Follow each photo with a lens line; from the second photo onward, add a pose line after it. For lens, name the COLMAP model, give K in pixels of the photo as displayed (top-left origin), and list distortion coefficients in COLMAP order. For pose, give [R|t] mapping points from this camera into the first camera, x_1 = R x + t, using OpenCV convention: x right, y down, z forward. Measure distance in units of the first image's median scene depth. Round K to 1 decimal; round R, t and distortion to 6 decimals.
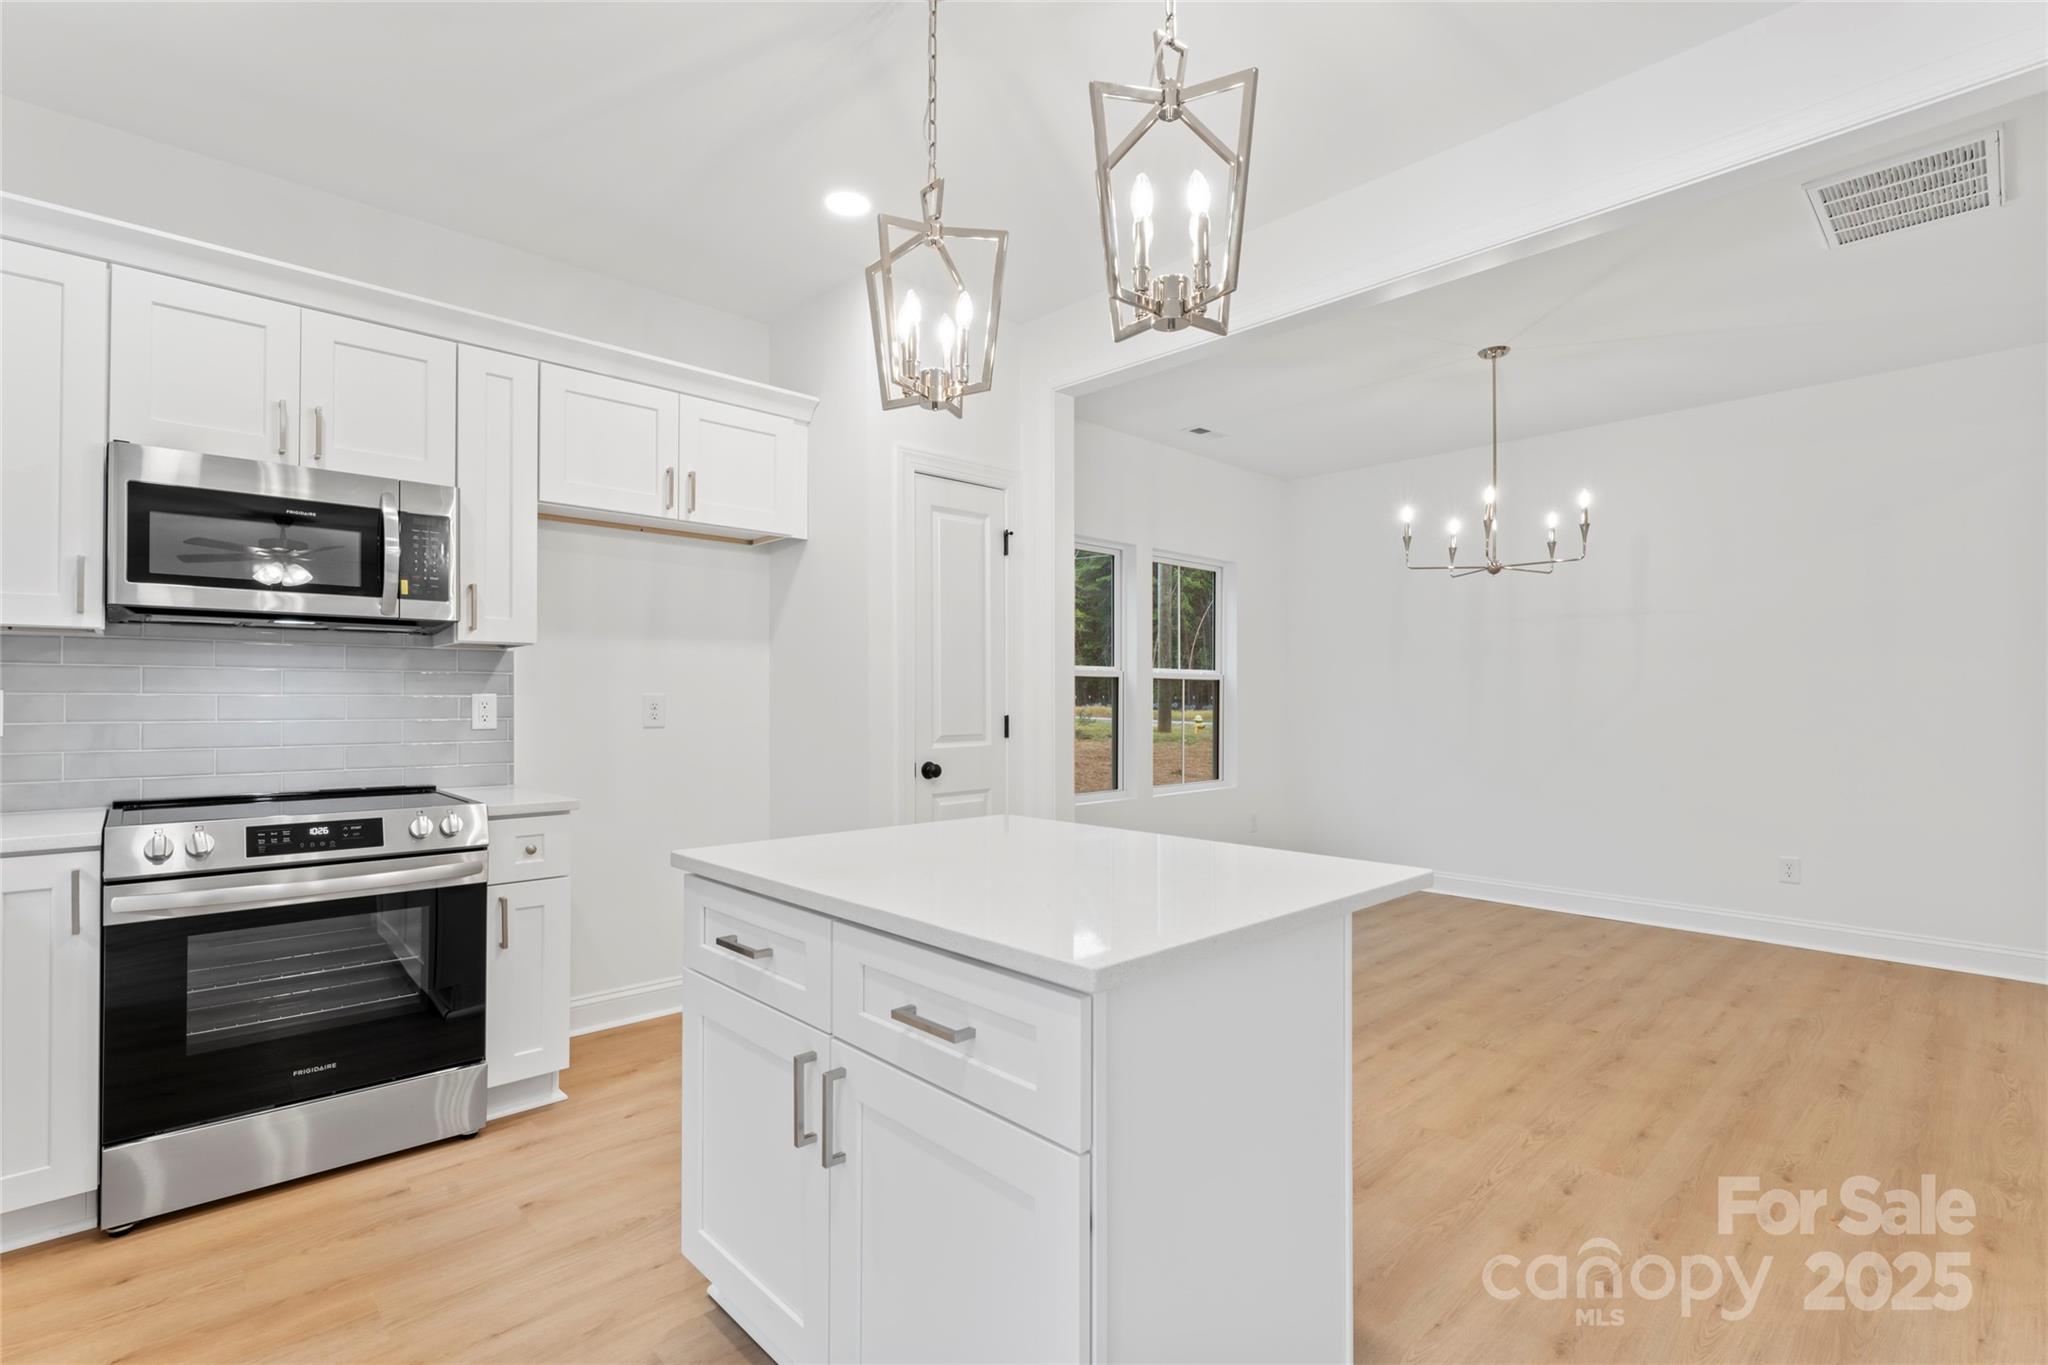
lens RADIAL K [[945.7, 0, 1027.3], [0, 945.7, 691.6], [0, 0, 1]] dist [-0.002216, 0.000092]
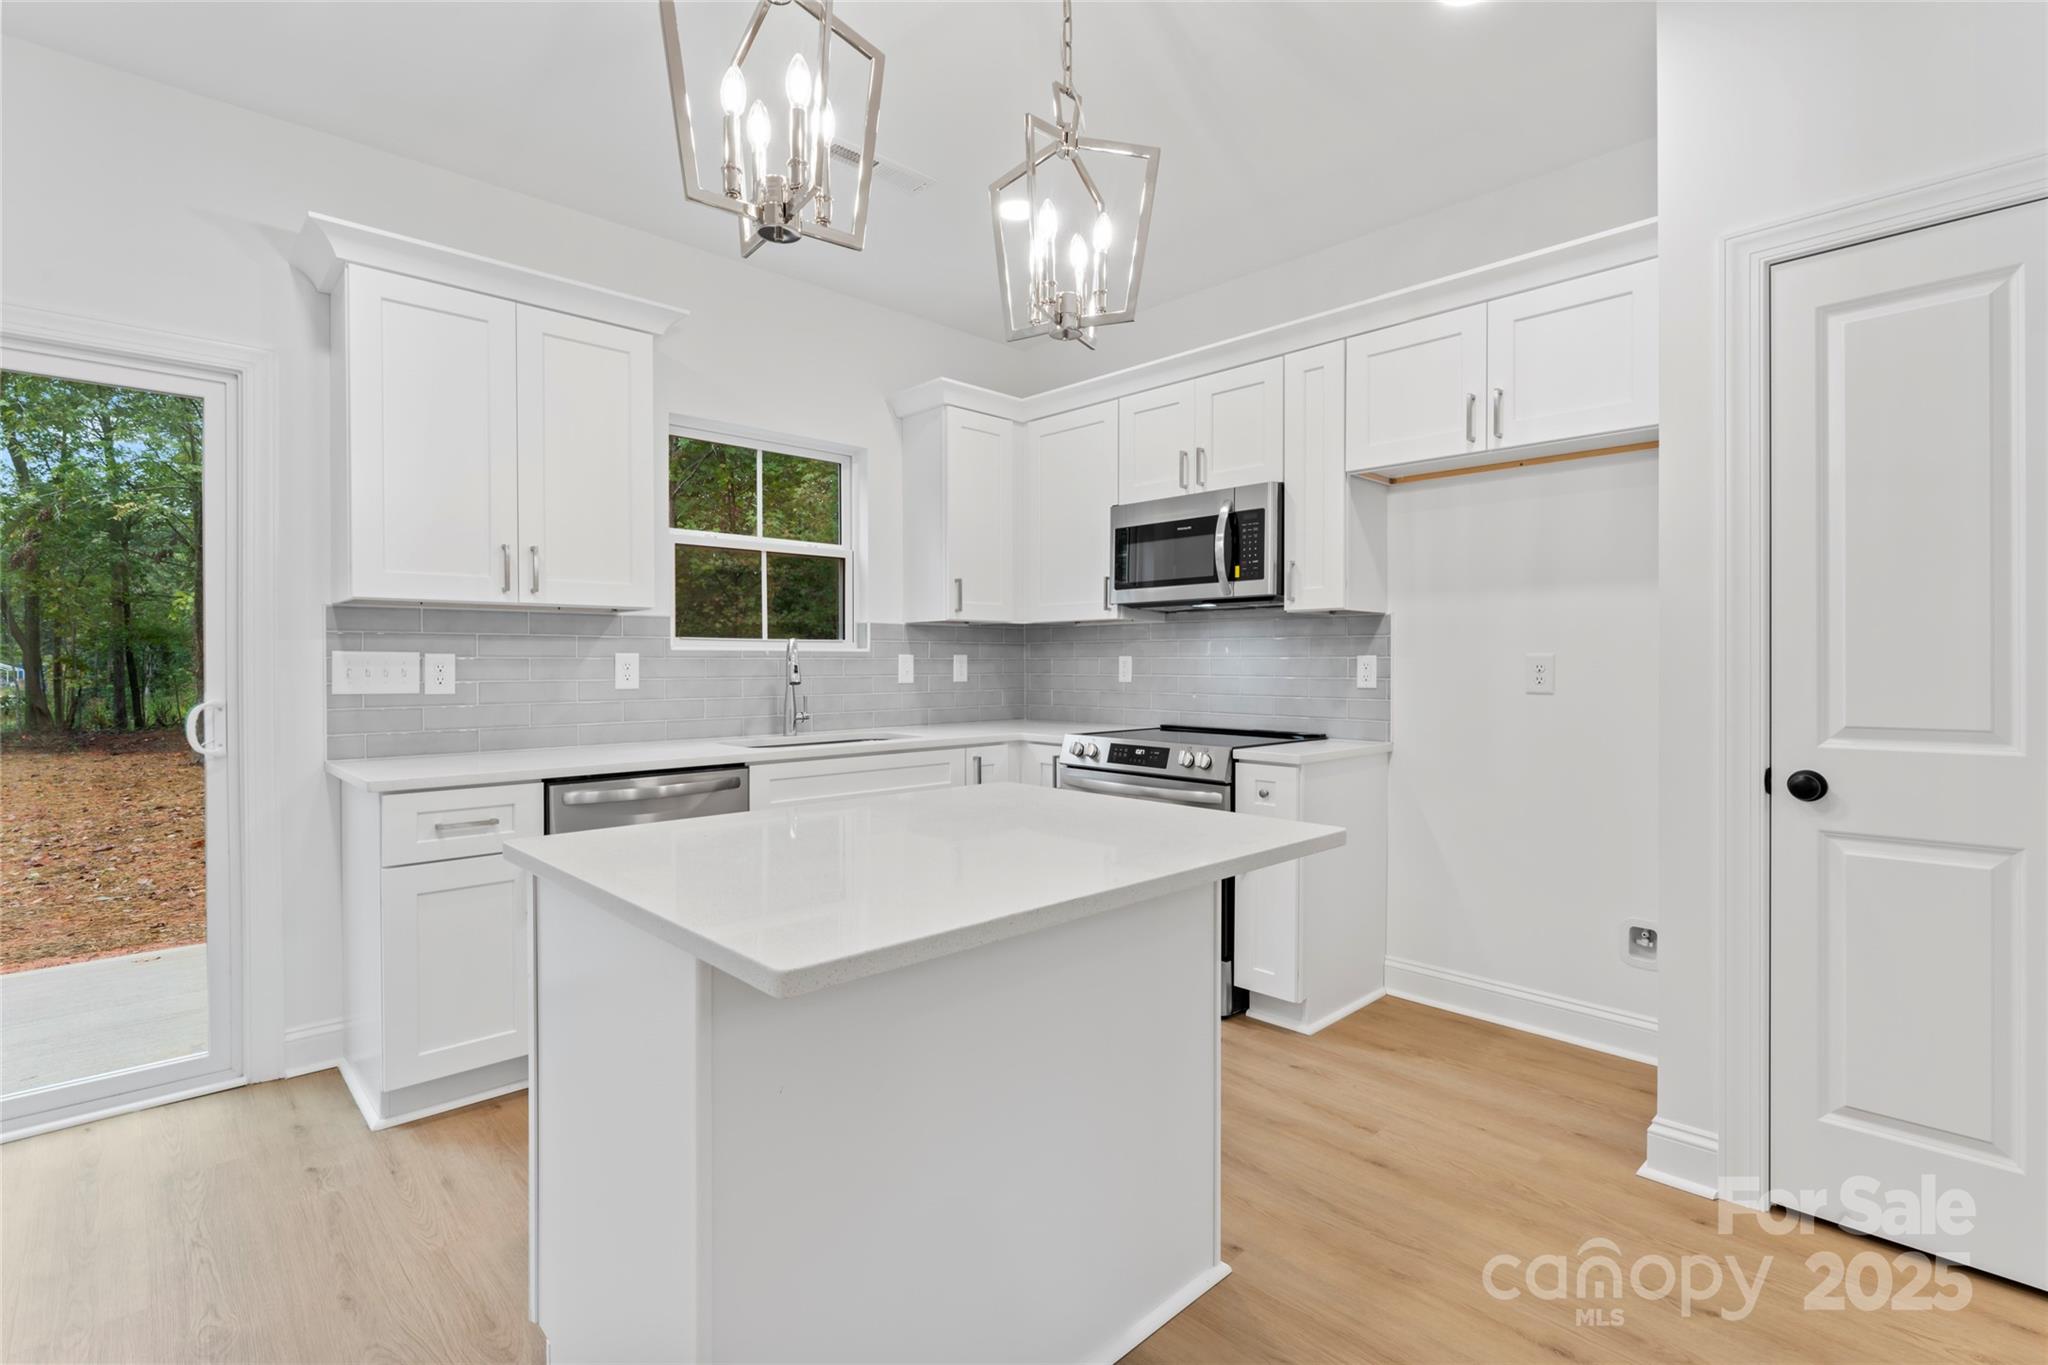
lens RADIAL K [[949.3, 0, 1017.9], [0, 949.3, 669.4], [0, 0, 1]] dist [-0.001651, -0.000490]
pose [[-0.003022, 0.005736, -0.999979, 0.570316], [0.006603, 0.999962, 0.005716, 0.010360], [0.999974, -0.006586, -0.003060, 0.666272]]
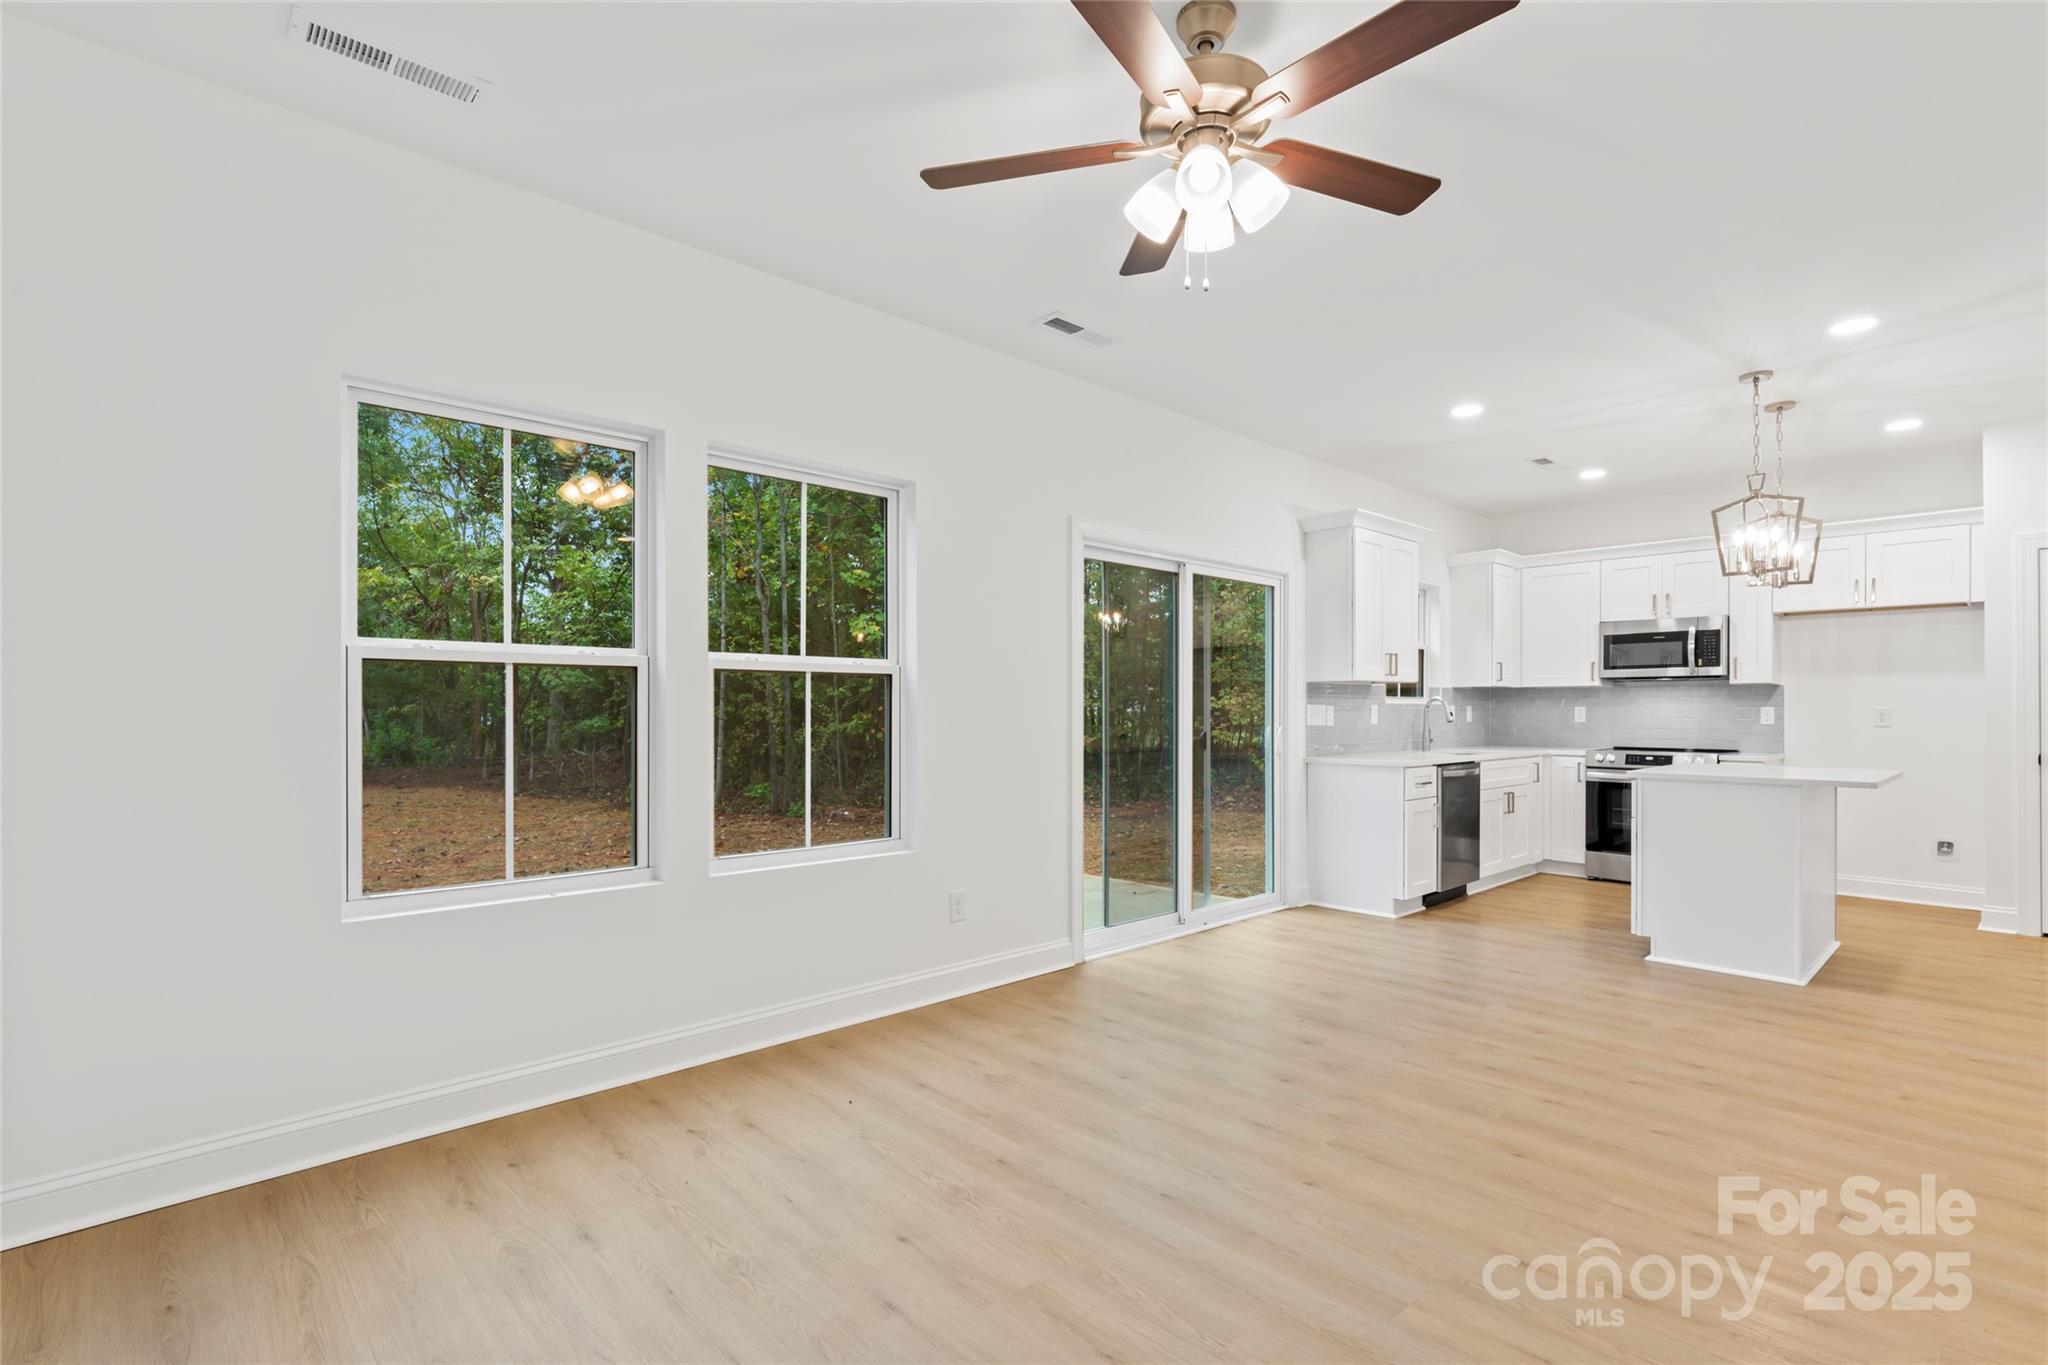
lens RADIAL K [[951.6, 0, 1015.6], [0, 951.6, 707.0], [0, 0, 1]] dist [-0.001188, 0.000065]
pose [[-0.021266, -0.003853, -0.999766, 1.642589], [0.005013, 0.999980, -0.003960, 0.002509], [0.999761, -0.005096, -0.021247, -0.617822]]
